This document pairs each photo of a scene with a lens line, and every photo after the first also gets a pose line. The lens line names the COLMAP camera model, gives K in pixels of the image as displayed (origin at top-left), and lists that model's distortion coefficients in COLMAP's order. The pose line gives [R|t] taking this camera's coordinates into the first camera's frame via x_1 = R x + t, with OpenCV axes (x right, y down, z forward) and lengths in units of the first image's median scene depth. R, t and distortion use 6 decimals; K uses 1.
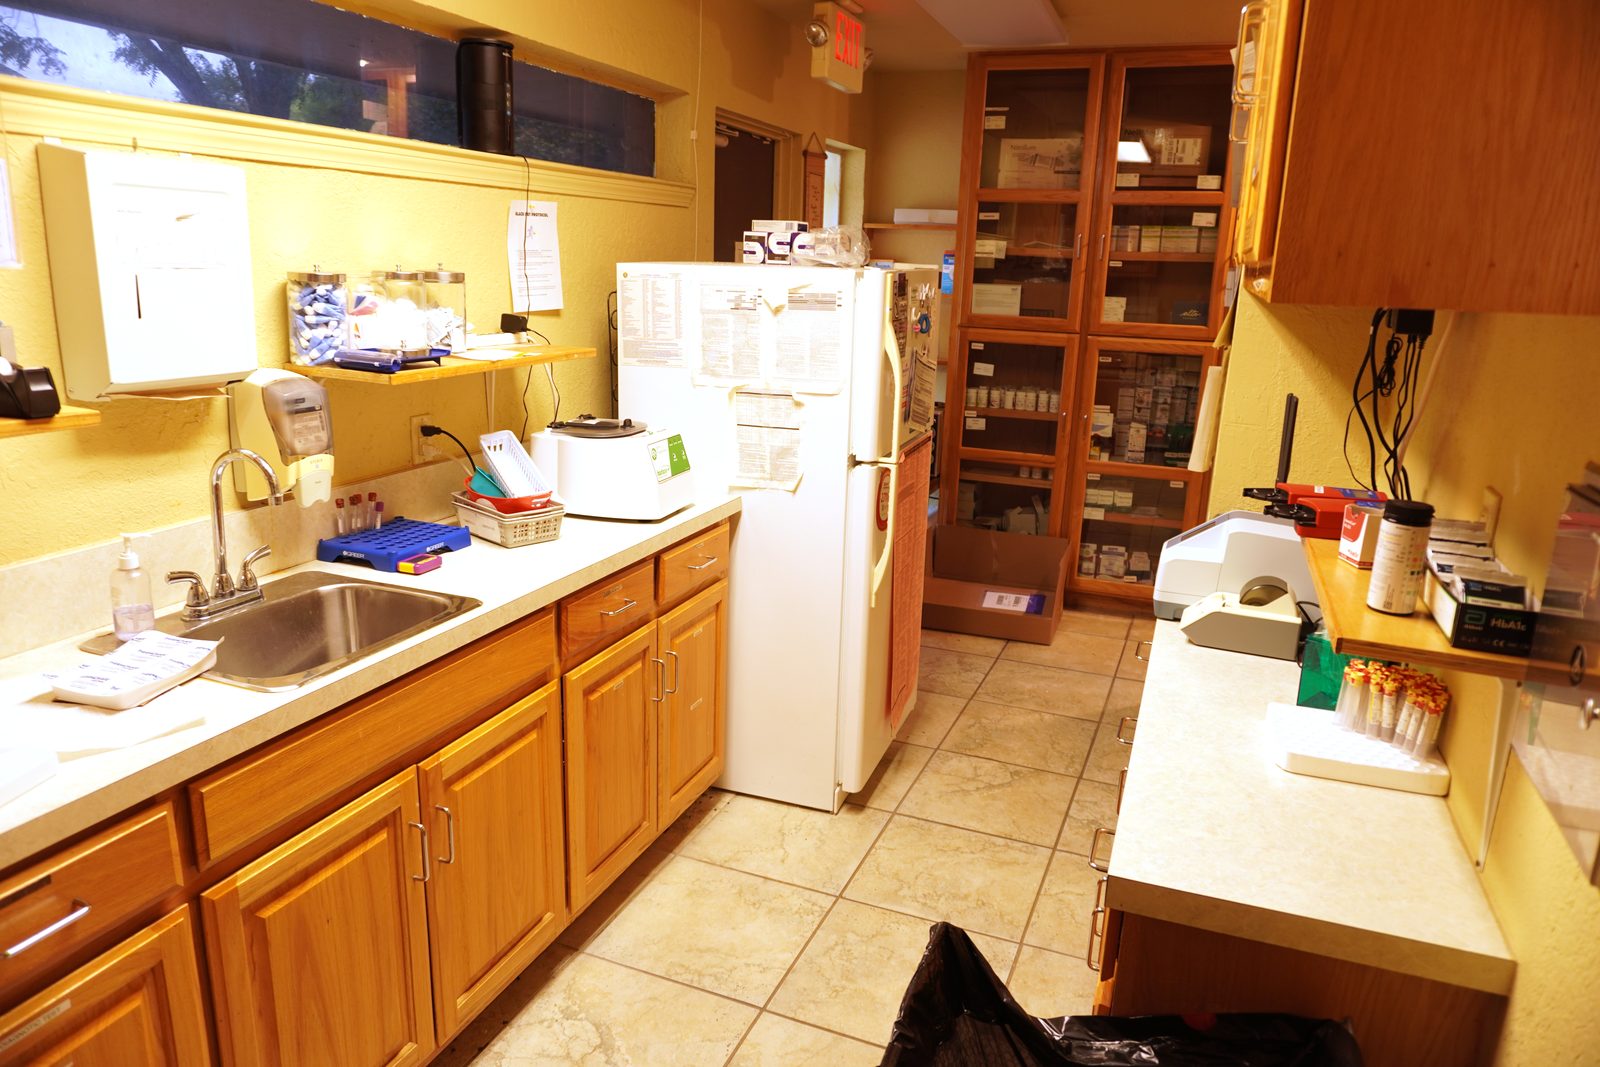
lens RADIAL K [[1082.0, 0, 796.8], [0, 1082.0, 537.2], [0, 0, 1]] dist [-0.032932, 0.031091]
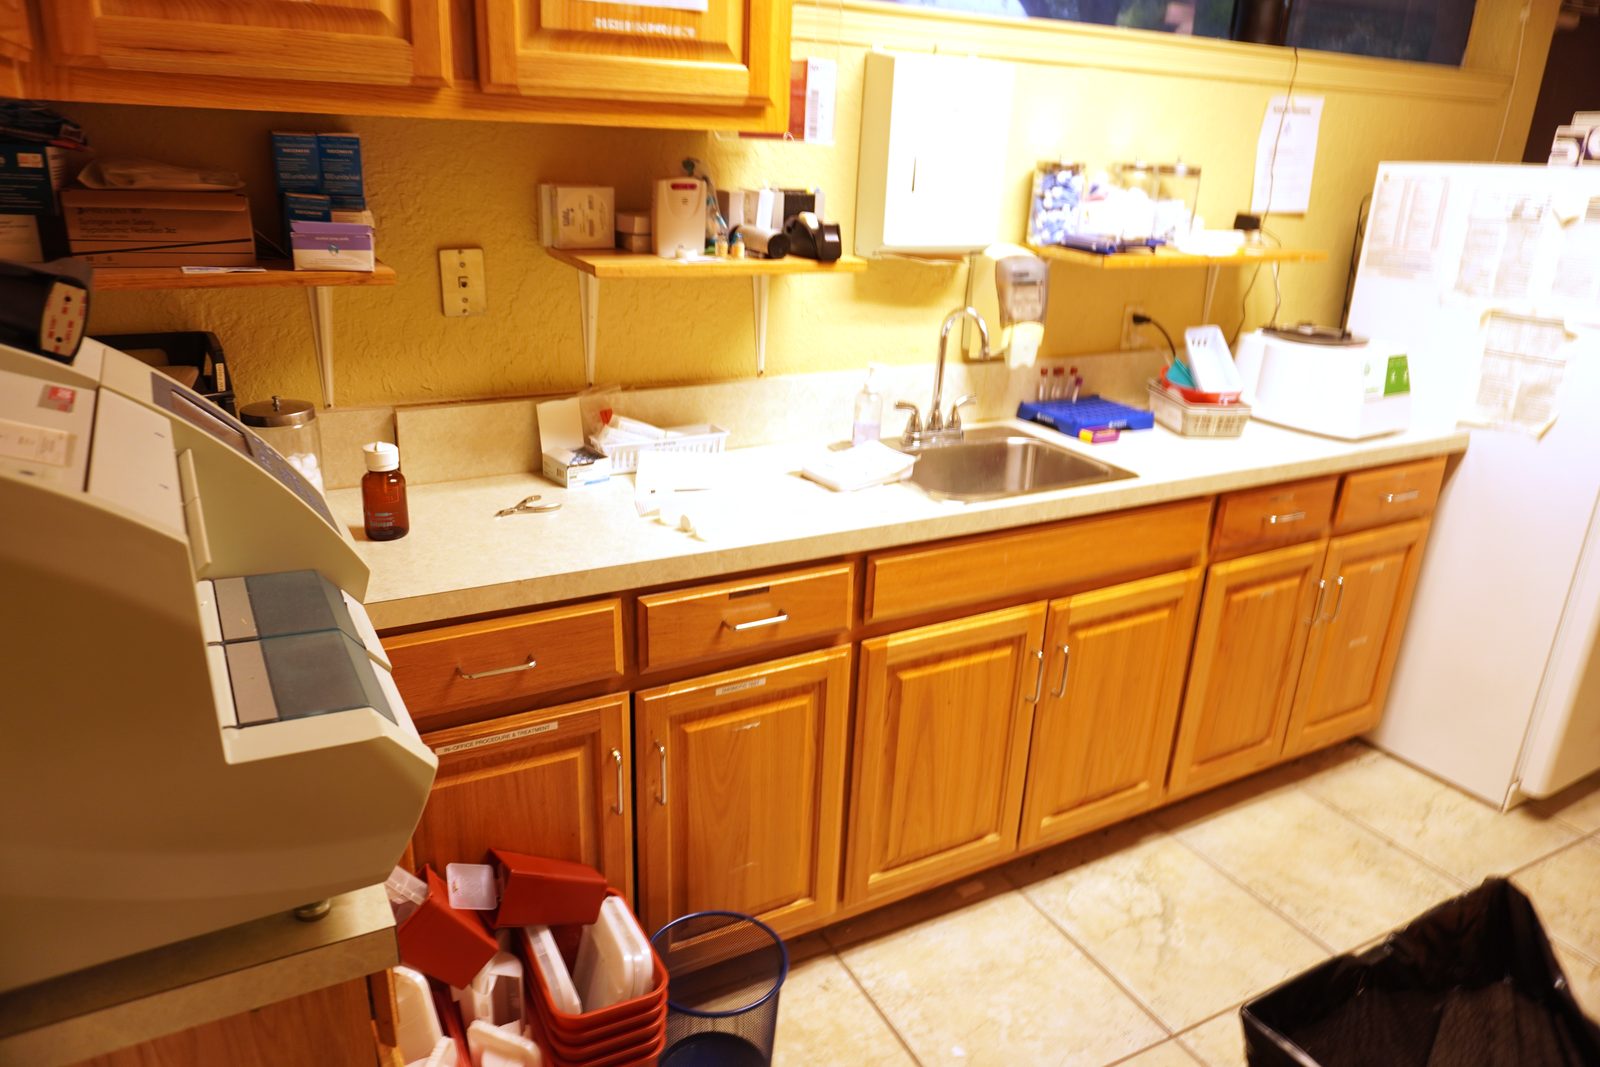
lens RADIAL K [[1082.0, 0, 790.3], [0, 1082.0, 528.7], [0, 0, 1]] dist [-0.032932, 0.031091]
pose [[0.769862, 0.215105, -0.600868, 0.088480], [-0.173816, 0.976568, 0.126899, 0.032688], [0.614084, 0.006746, 0.789211, -0.055409]]
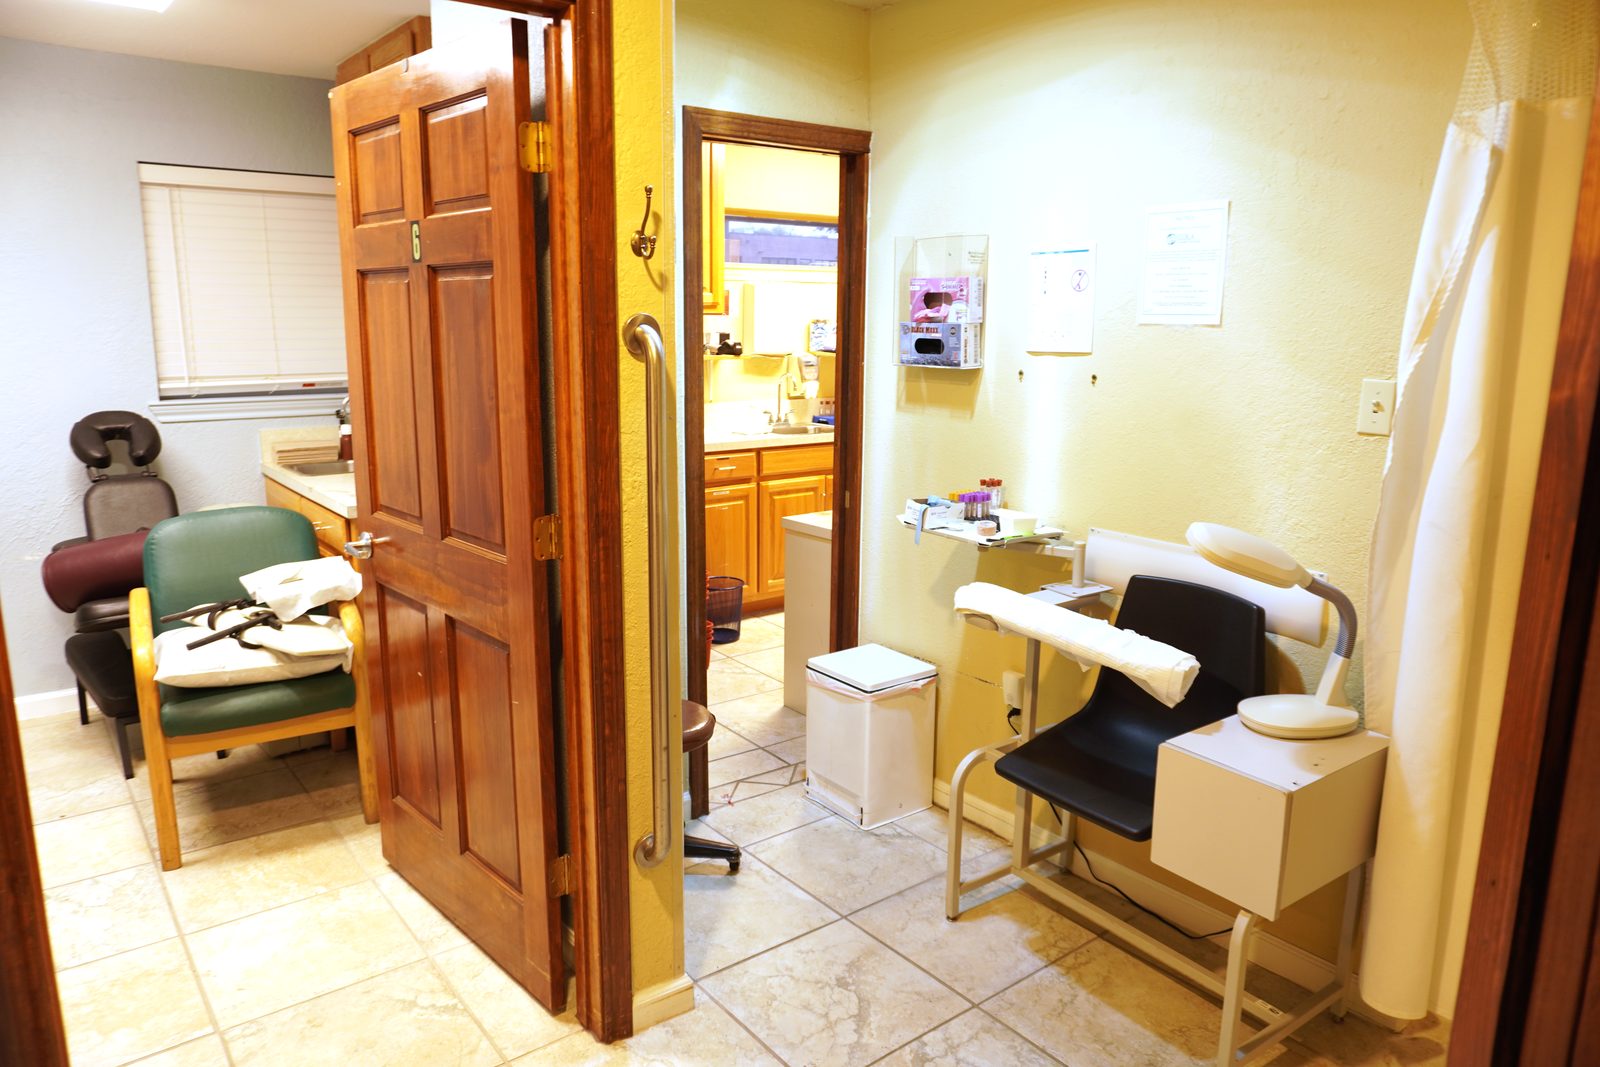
lens RADIAL K [[1082.0, 0, 793.6], [0, 1082.0, 531.8], [0, 0, 1]] dist [-0.032932, 0.031091]
pose [[0.858877, 0.078095, -0.506193, 0.968120], [-0.109682, 0.993424, -0.032838, 0.407669], [0.500300, 0.083724, 0.861795, -1.433143]]
